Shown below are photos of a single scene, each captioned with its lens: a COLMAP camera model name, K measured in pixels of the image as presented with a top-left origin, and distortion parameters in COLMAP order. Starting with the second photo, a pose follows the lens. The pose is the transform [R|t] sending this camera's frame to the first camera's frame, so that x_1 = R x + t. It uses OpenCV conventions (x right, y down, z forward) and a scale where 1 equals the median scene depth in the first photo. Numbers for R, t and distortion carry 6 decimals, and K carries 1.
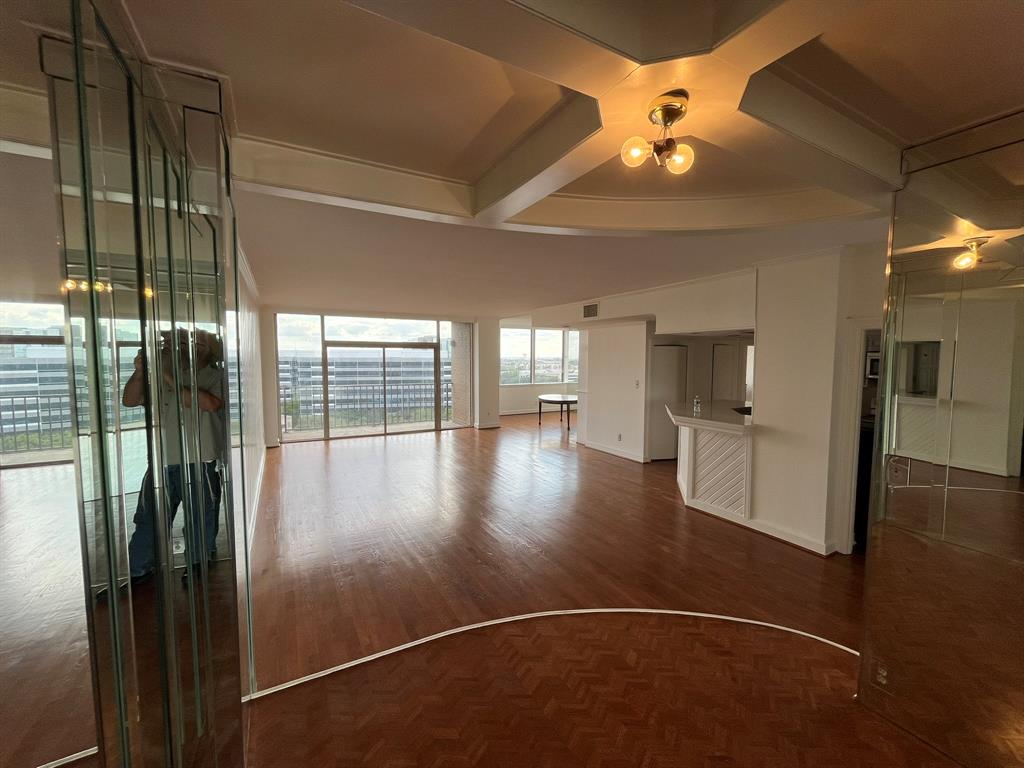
lens RADIAL K [[414.7, 0, 512.0], [0, 414.7, 384.0], [0, 0, 1]] dist [-0.000297, 0.000120]
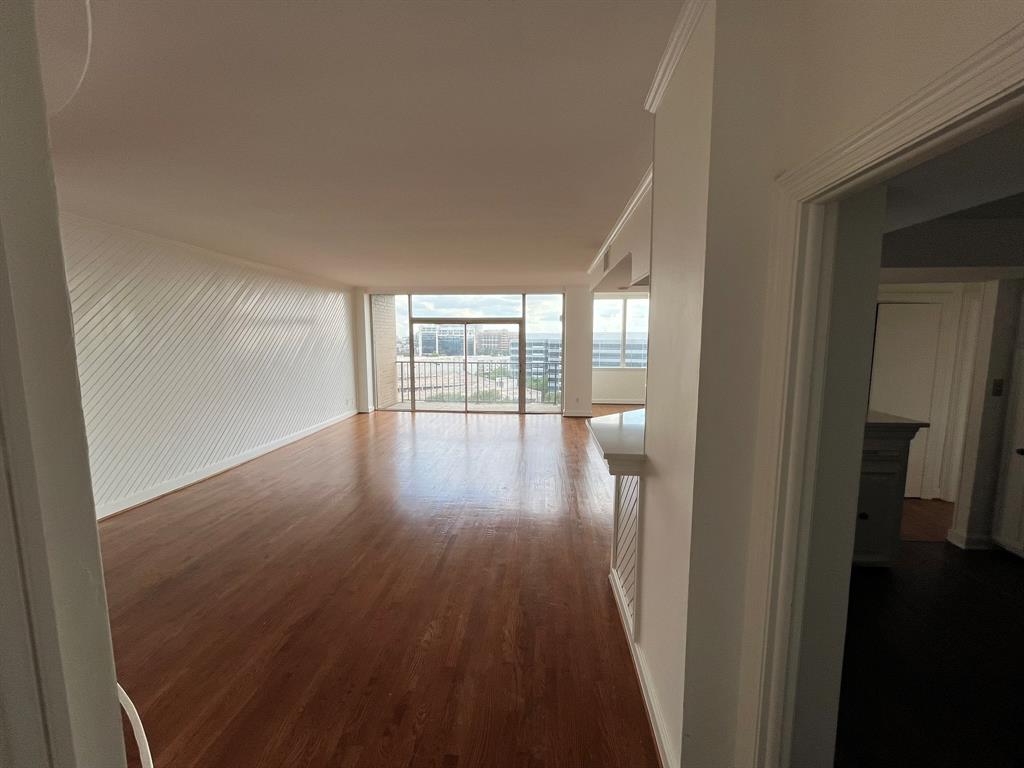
lens RADIAL K [[414.7, 0, 512.0], [0, 414.7, 384.0], [0, 0, 1]] dist [-0.000297, 0.000120]
pose [[0.834891, 0.058634, -0.547284, 0.307804], [-0.035564, 0.997979, 0.052666, -0.000913], [0.549265, -0.024506, 0.835289, 0.224129]]
